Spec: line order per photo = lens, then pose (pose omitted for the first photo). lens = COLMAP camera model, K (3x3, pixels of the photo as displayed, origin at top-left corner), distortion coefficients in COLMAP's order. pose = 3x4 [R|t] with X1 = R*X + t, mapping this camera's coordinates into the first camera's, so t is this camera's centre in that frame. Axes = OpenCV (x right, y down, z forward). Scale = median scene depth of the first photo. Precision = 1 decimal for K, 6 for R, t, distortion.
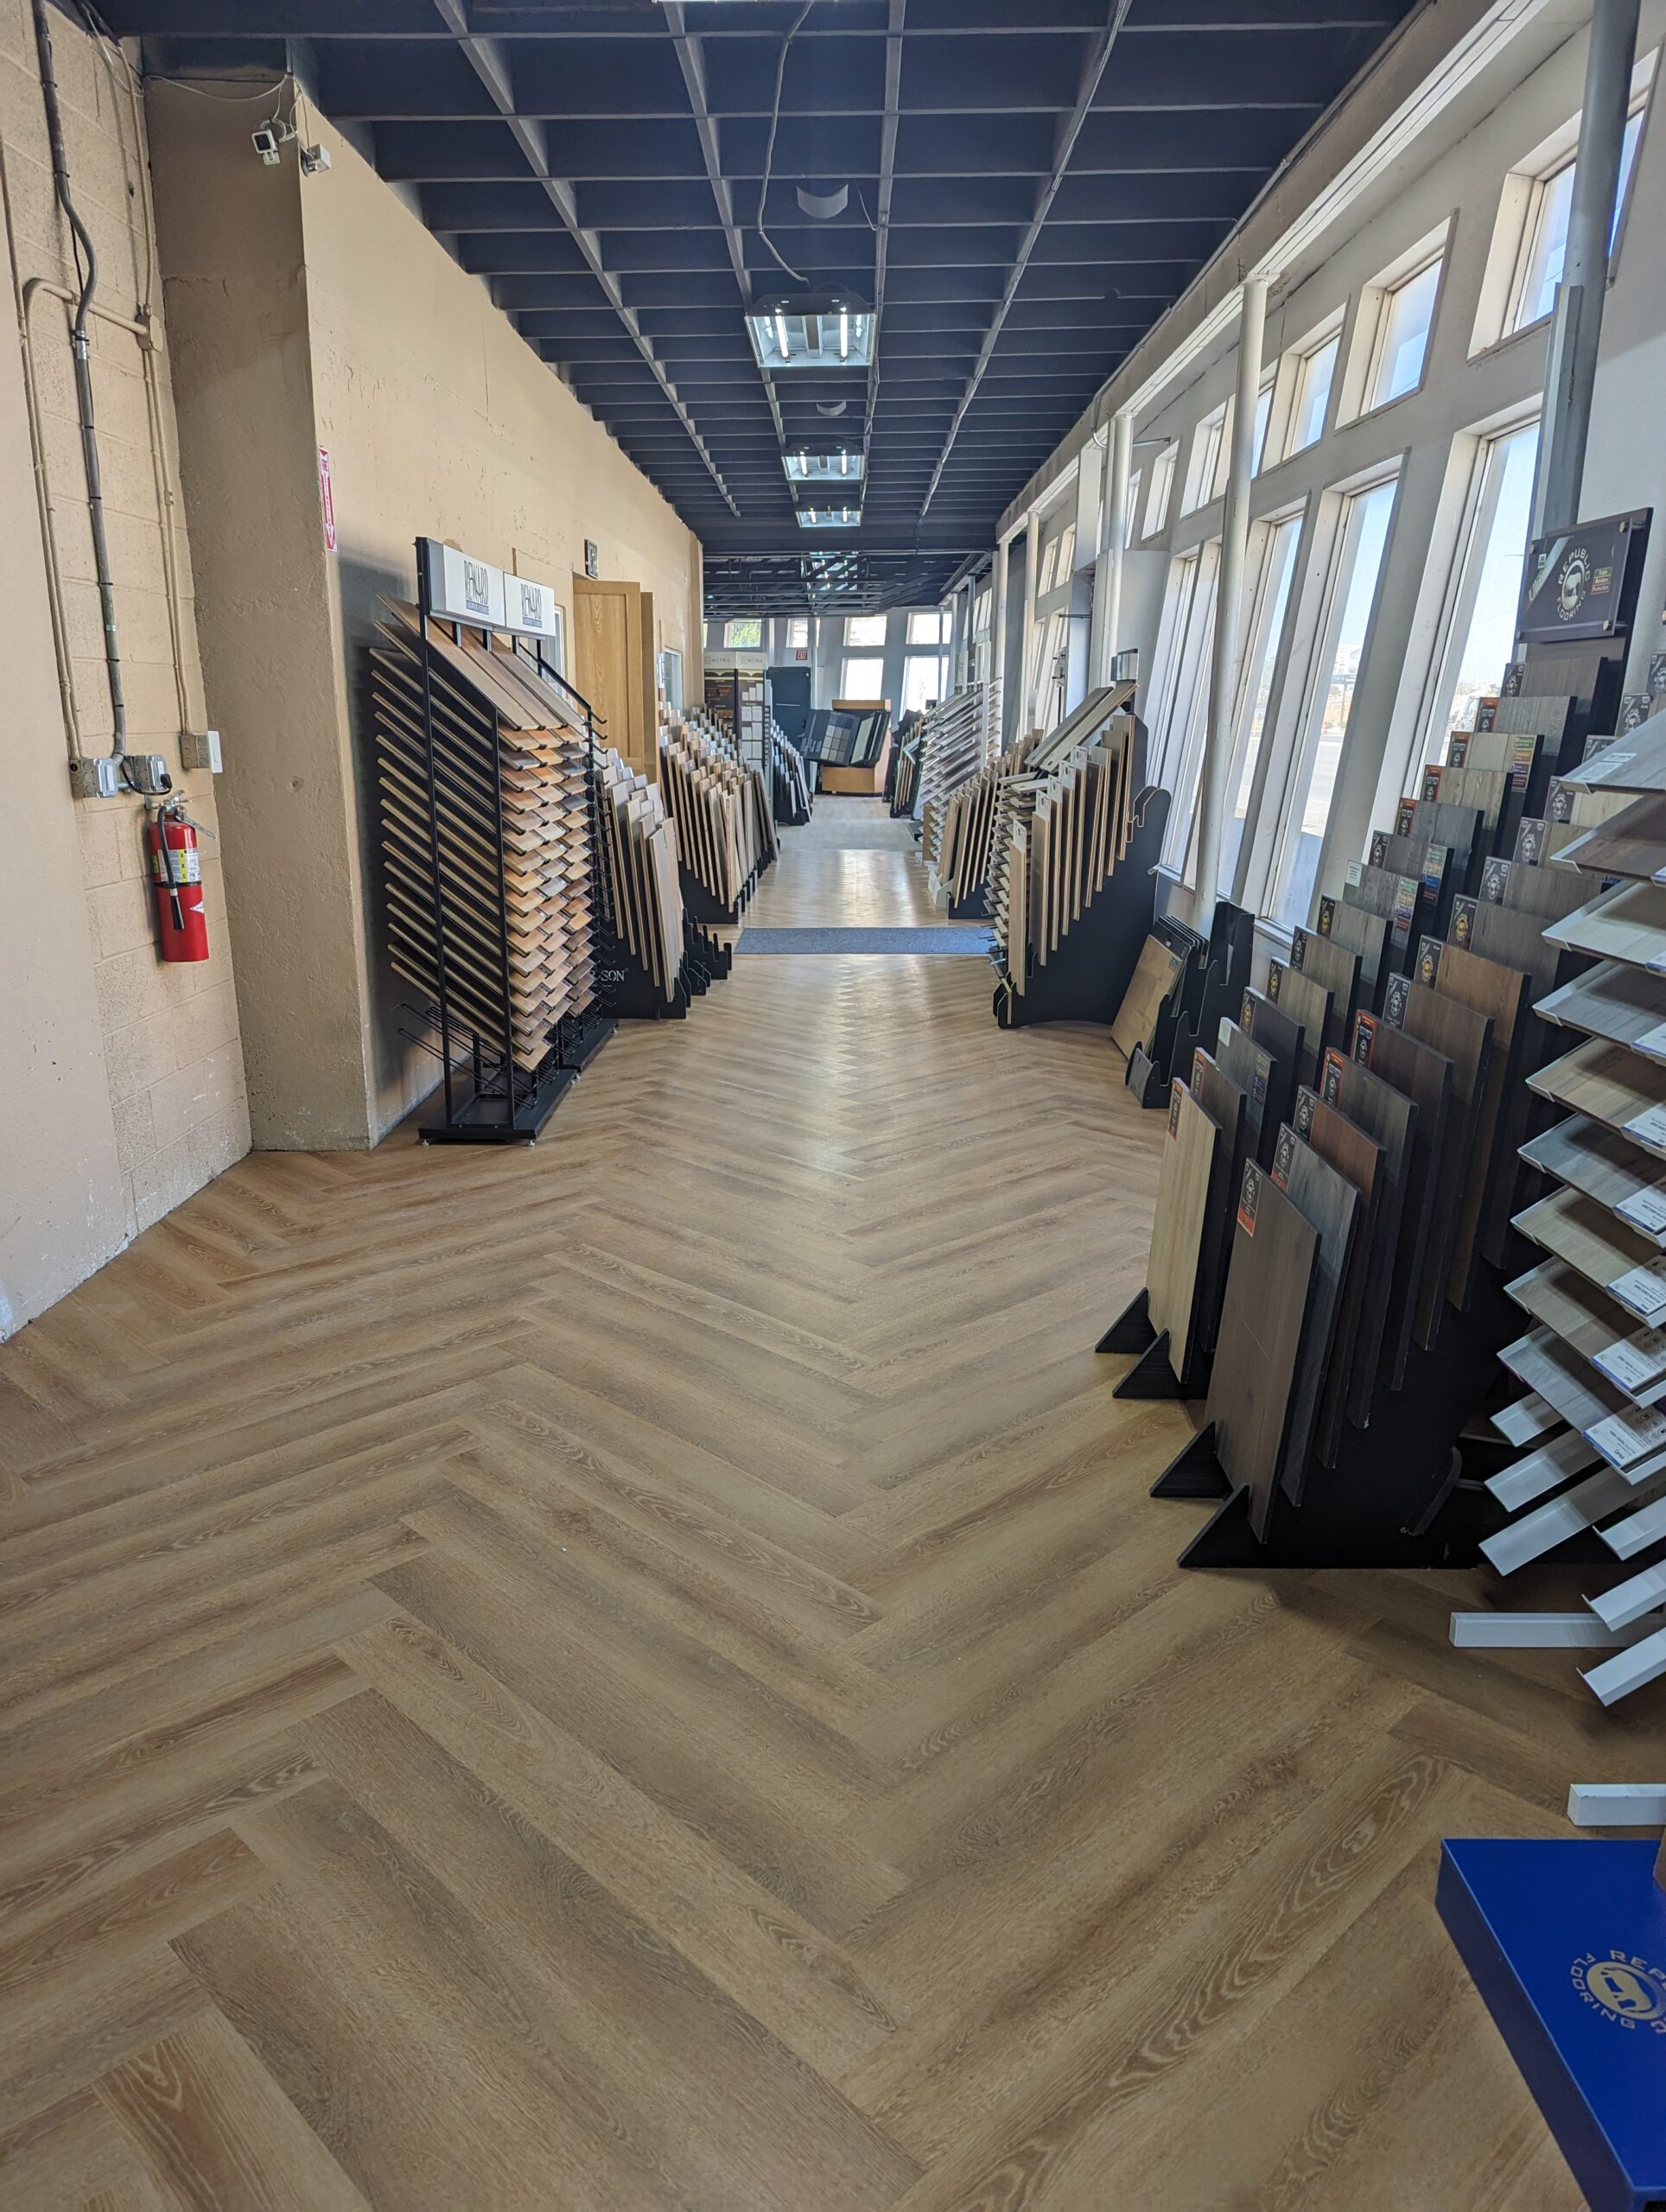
lens RADIAL K [[1582.3, 0, 836.0], [0, 1582.3, 1104.0], [0, 0, 1]] dist [0.008249, -0.007251]
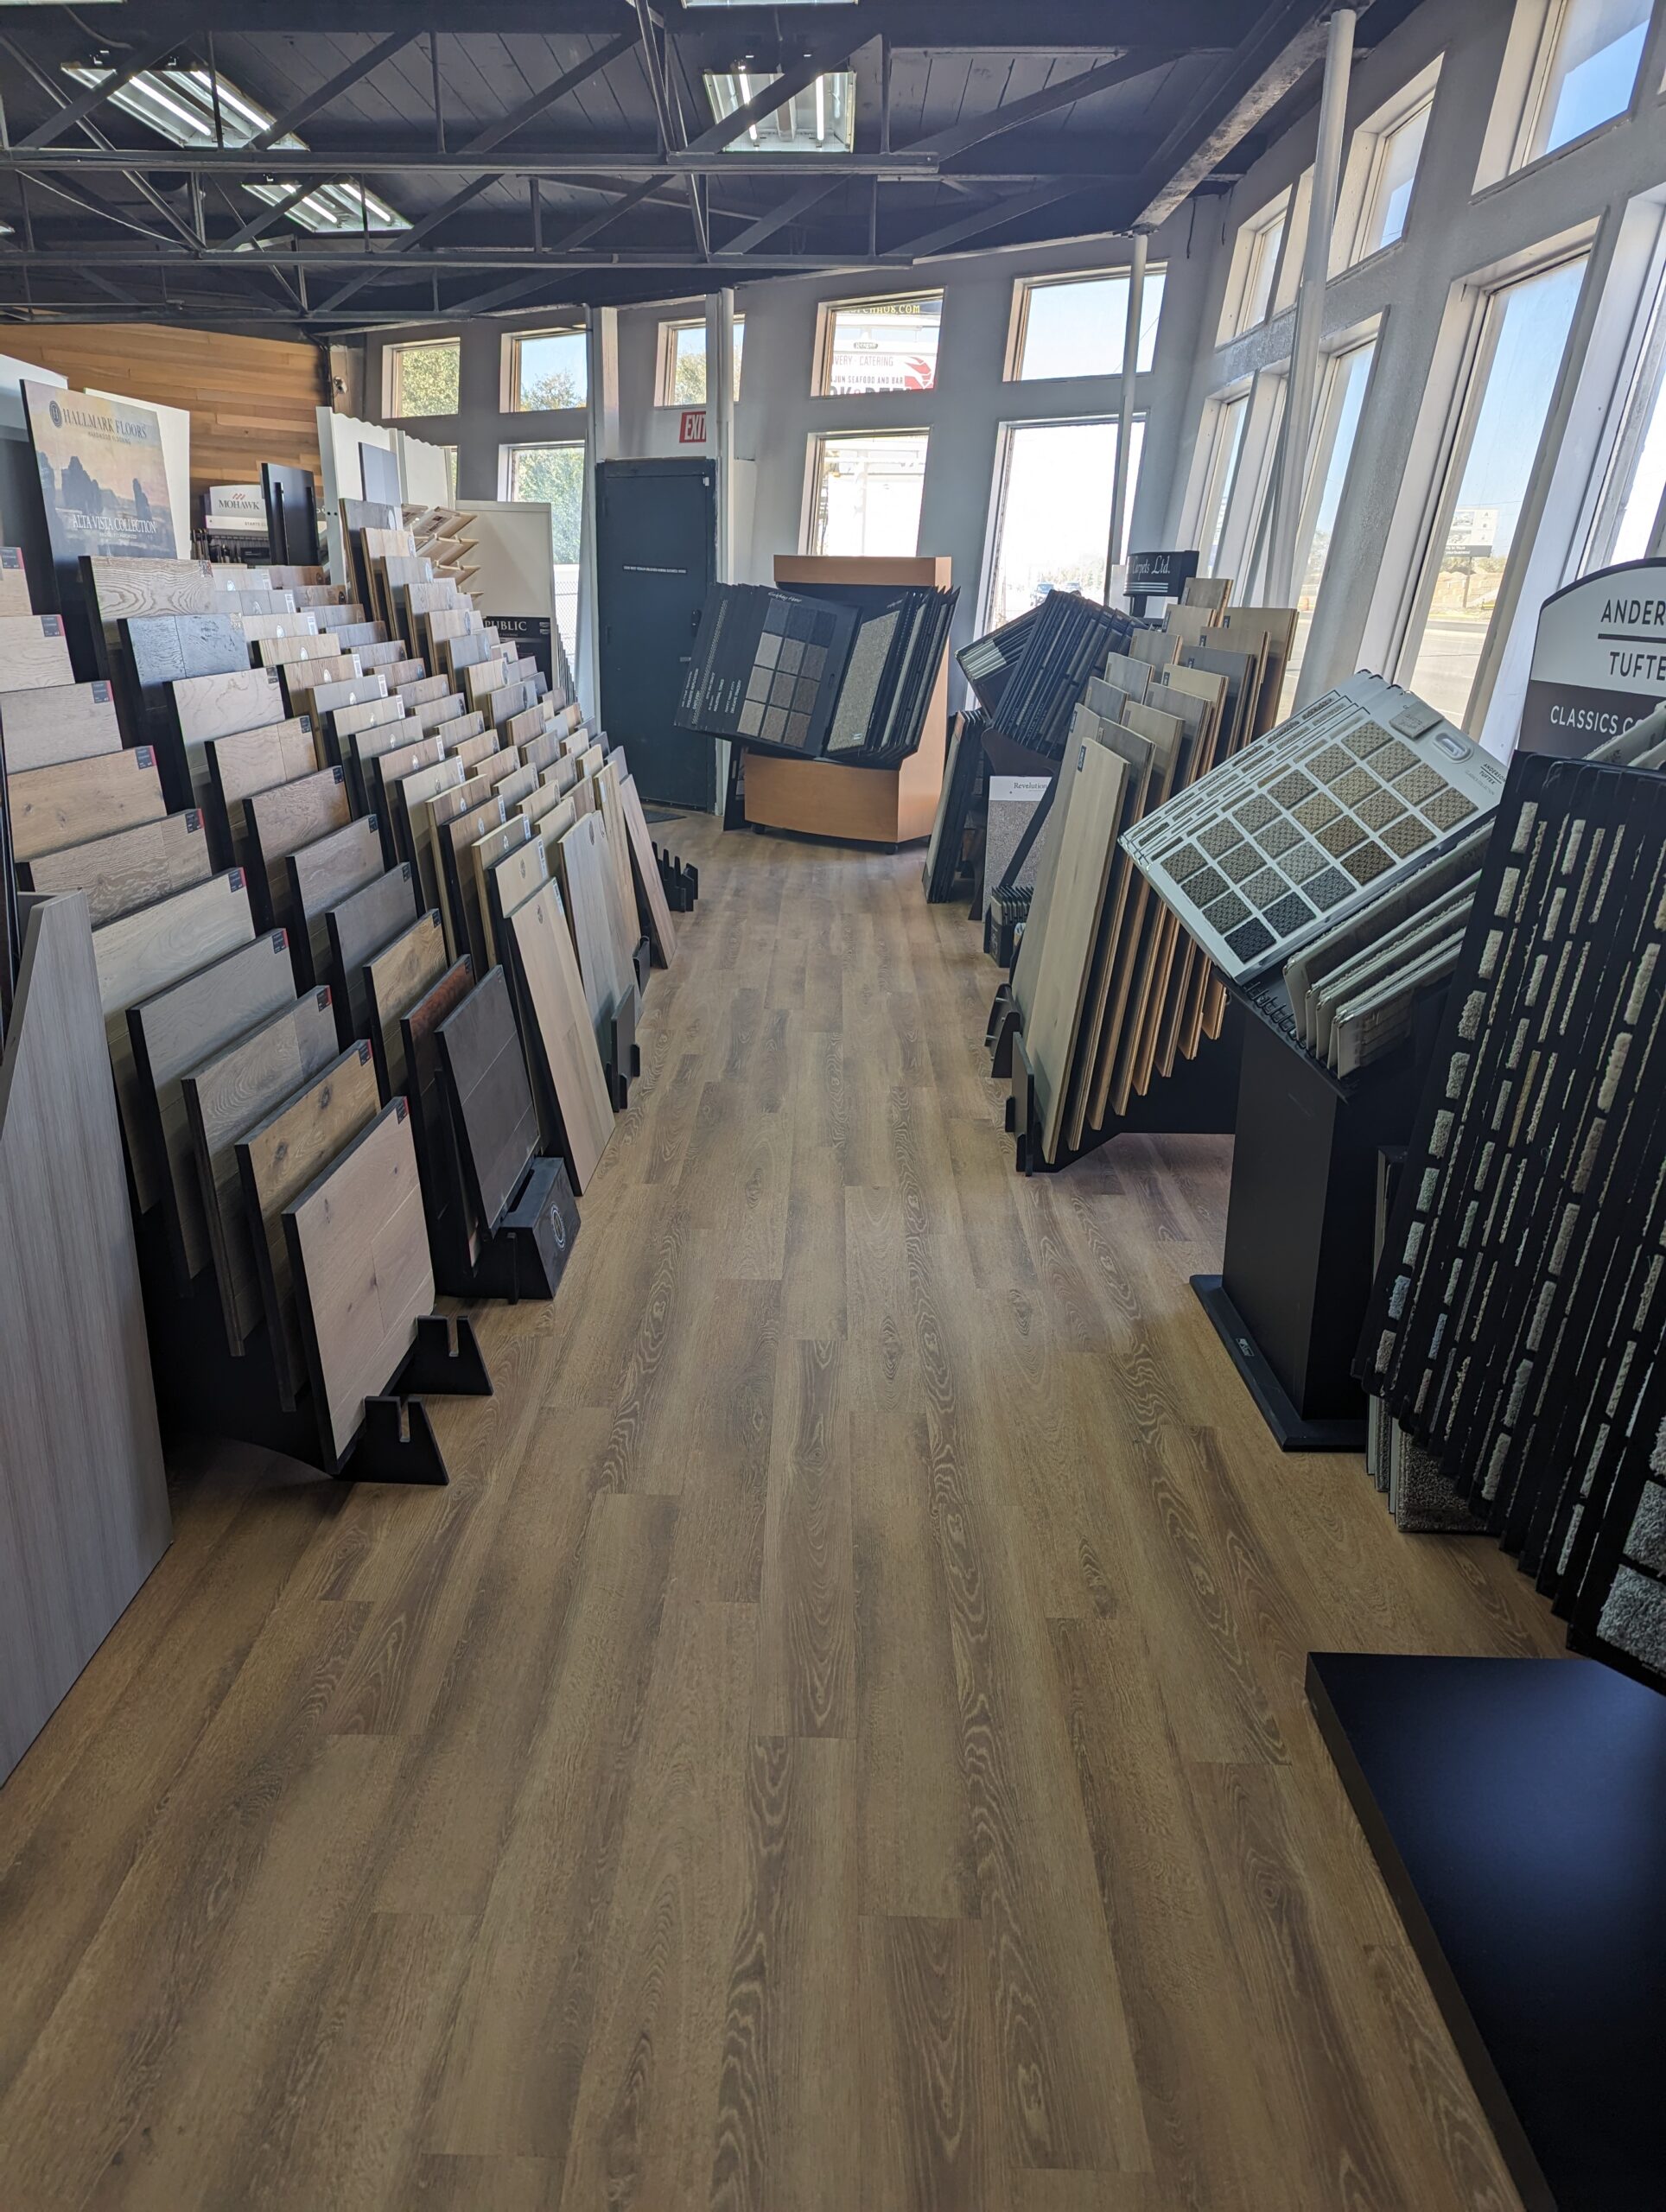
lens RADIAL K [[1582.3, 0, 825.0], [0, 1582.3, 1108.1], [0, 0, 1]] dist [0.008249, -0.007251]
pose [[0.999780, 0.013514, 0.016057, 0.004380], [-0.014843, 0.996207, 0.085736, -0.166591], [-0.014838, -0.085955, 0.996188, 0.650628]]
